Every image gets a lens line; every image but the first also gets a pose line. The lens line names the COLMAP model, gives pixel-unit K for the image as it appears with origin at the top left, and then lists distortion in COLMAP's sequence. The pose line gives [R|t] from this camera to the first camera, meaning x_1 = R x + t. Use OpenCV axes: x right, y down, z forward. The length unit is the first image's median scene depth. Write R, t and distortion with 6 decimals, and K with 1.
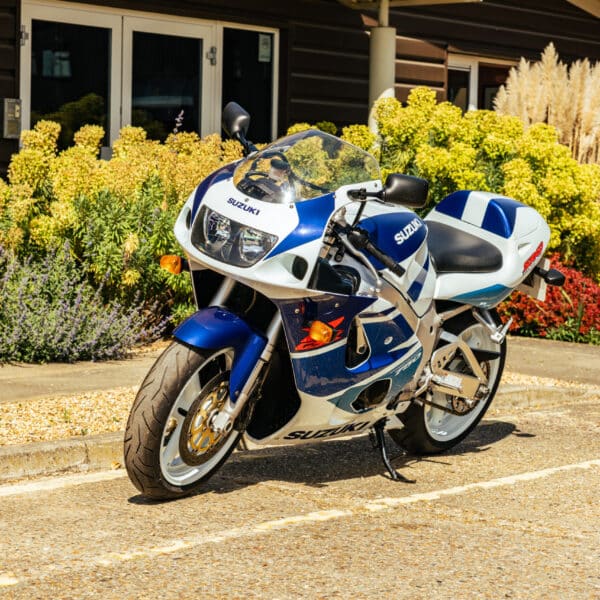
lens RADIAL K [[1702.7, 0, 298.7], [0, 1702.7, 299.3], [0, 0, 1]] dist [0.041297, 0.000000]
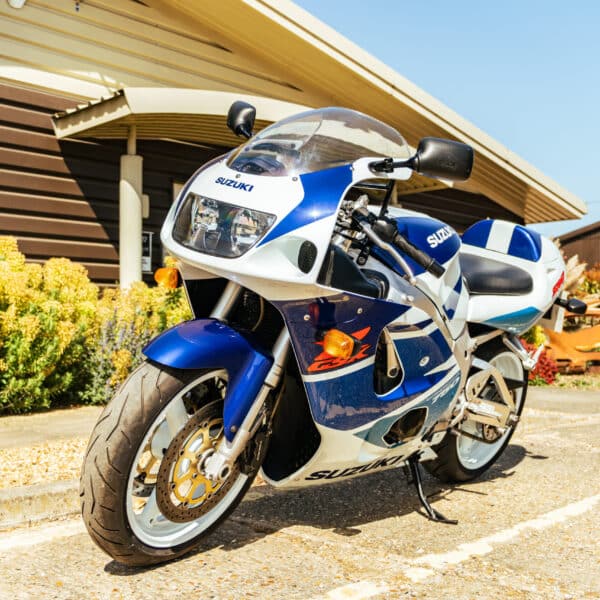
lens RADIAL K [[754.7, 0, 305.7], [0, 754.7, 302.7], [0, 0, 1]] dist [-0.033744, 0.000000]
pose [[0.997361, -0.029723, -0.066242, 0.019431], [0.022900, 0.994574, -0.101478, 0.031795], [0.068899, 0.099693, 0.992630, 0.618078]]
